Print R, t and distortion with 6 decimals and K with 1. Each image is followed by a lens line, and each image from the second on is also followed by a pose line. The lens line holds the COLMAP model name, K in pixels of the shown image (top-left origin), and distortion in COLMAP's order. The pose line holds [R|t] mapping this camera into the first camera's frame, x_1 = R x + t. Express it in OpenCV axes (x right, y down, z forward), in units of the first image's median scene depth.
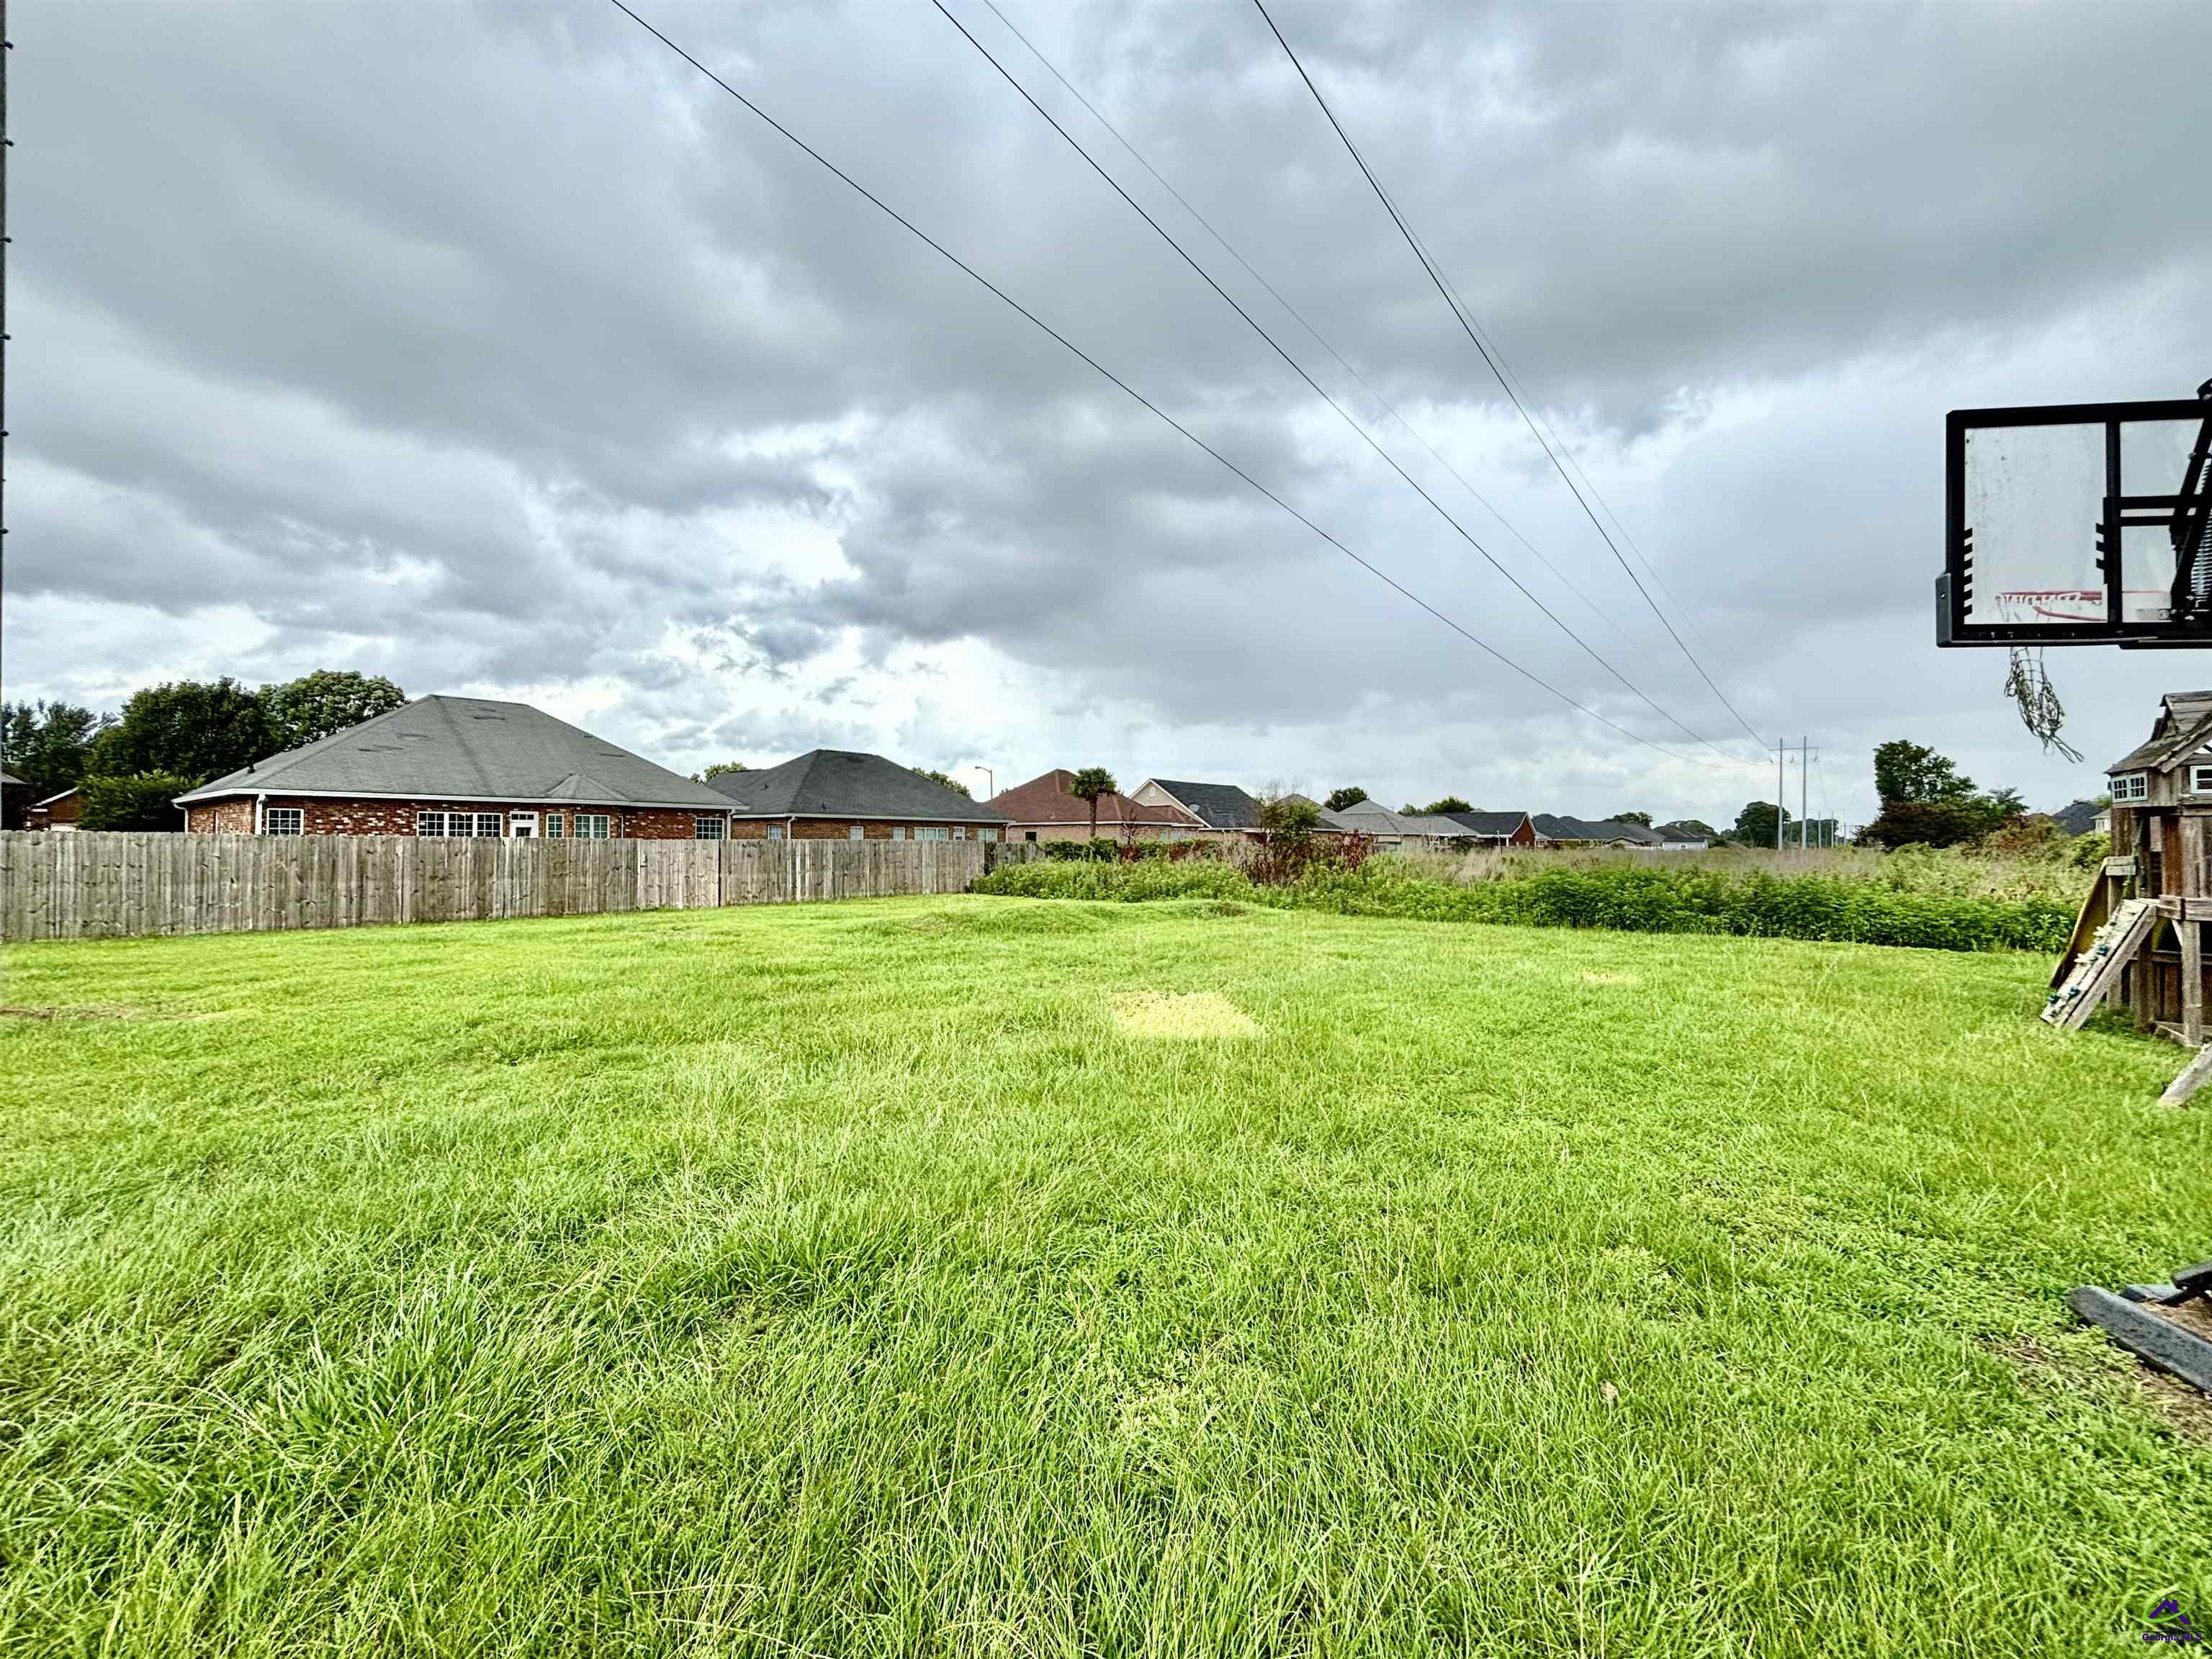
lens RADIAL K [[906.5, 0, 1103.4], [0, 906.5, 832.2], [0, 0, 1]] dist [-0.001585, 0.000265]
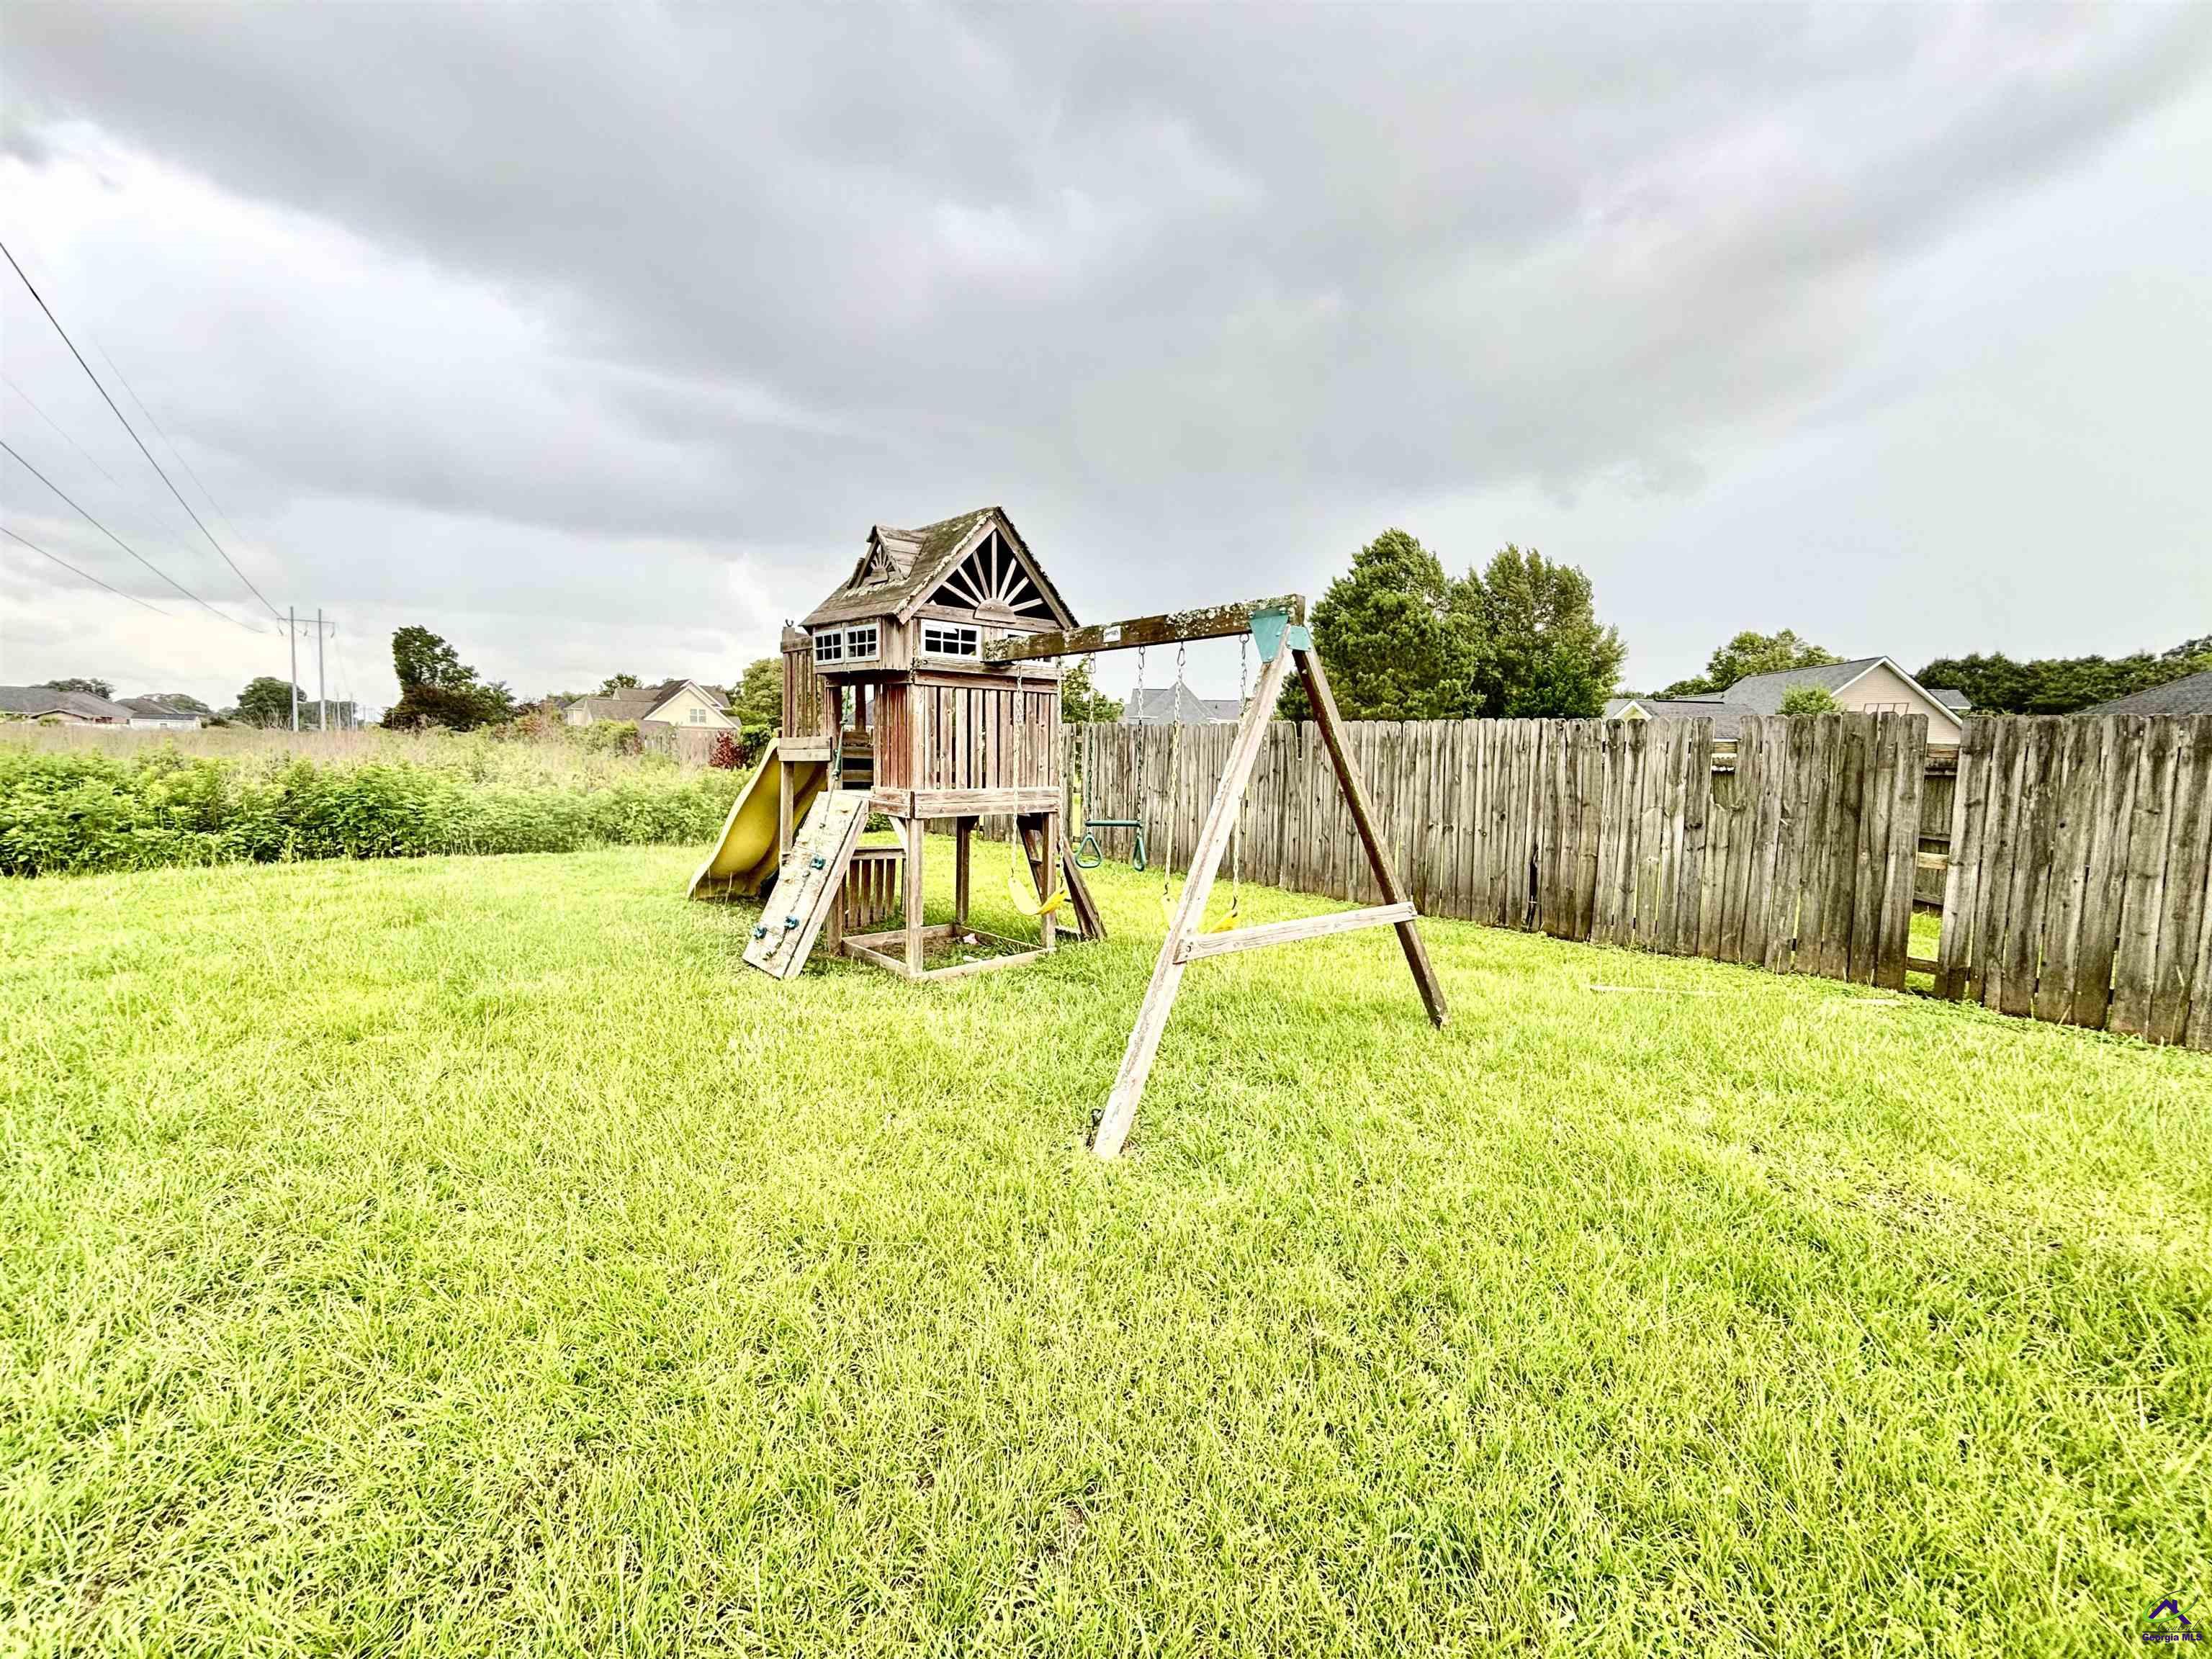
lens RADIAL K [[906.5, 0, 1103.6], [0, 906.5, 832.4], [0, 0, 1]] dist [-0.001585, 0.000265]
pose [[0.200972, -0.091136, 0.975348, 0.207223], [-0.034513, 0.994386, 0.100027, 0.011225], [-0.978989, -0.053765, 0.196698, 0.305533]]
